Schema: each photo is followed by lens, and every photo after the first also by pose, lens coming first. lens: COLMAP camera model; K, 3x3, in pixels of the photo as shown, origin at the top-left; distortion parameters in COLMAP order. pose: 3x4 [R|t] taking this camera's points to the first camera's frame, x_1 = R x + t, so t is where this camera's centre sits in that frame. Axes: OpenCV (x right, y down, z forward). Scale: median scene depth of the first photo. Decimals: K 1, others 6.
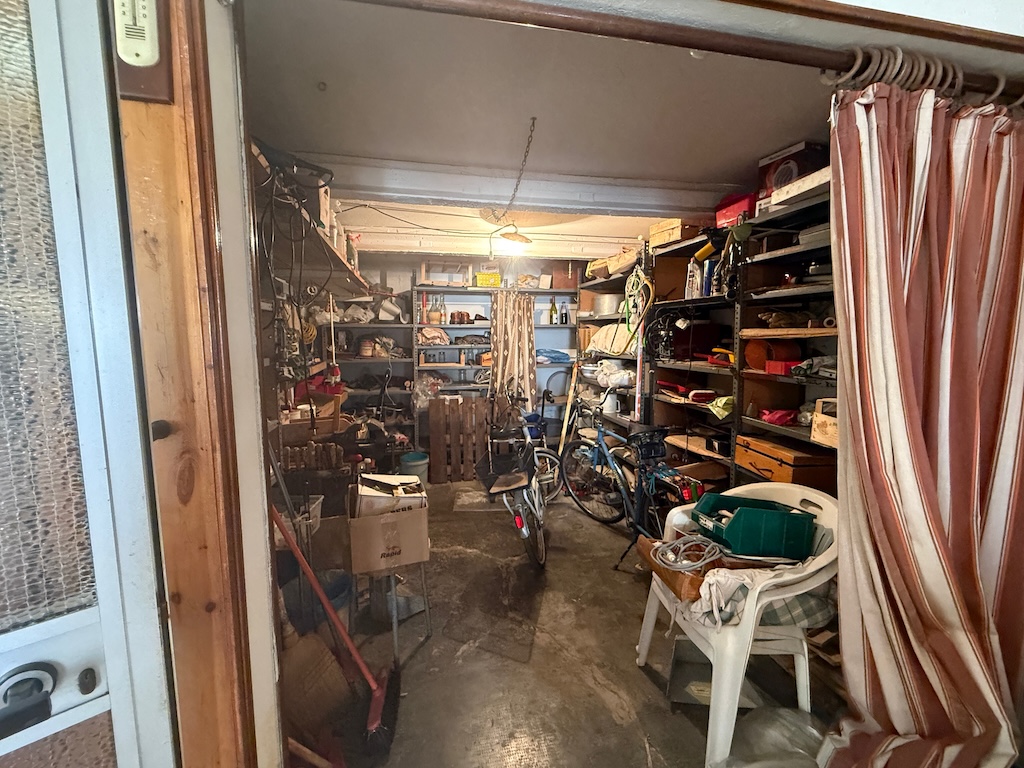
lens RADIAL K [[416.1, 0, 511.3], [0, 416.1, 382.0], [0, 0, 1]] dist [-0.004044, 0.000547]
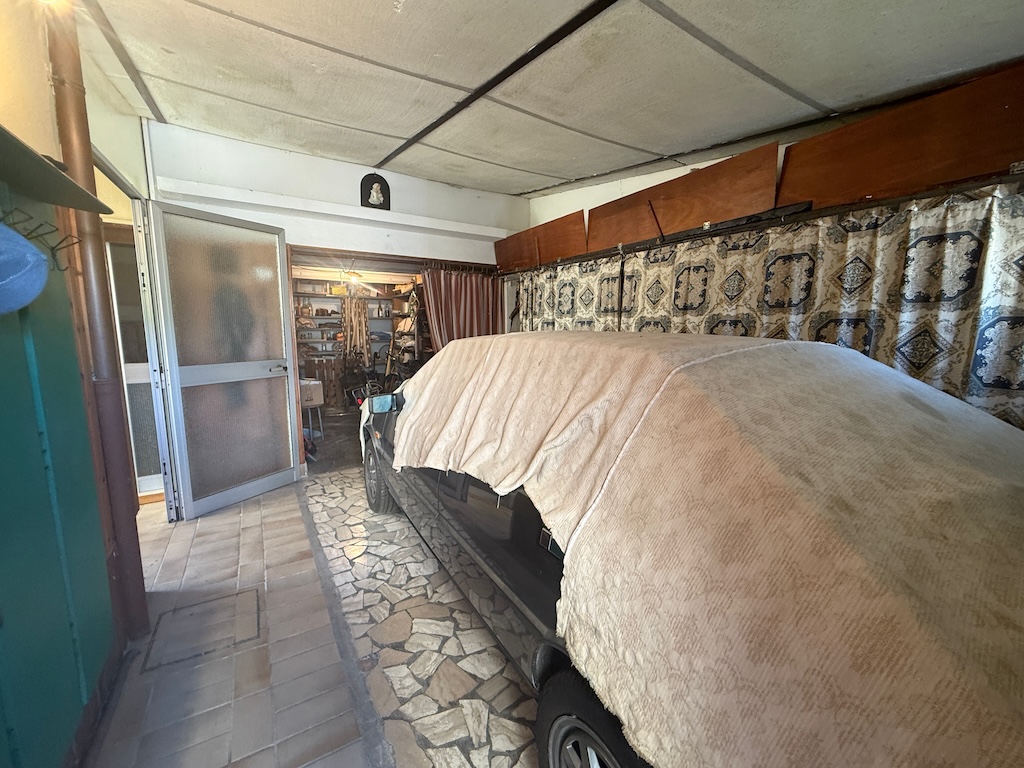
lens RADIAL K [[416.1, 0, 510.4], [0, 416.1, 388.1], [0, 0, 1]] dist [-0.004044, 0.000547]
pose [[0.940976, -0.042225, 0.335830, 0.017761], [0.030620, 0.998739, 0.039780, 0.110332], [-0.337086, -0.027149, 0.941082, -0.861505]]
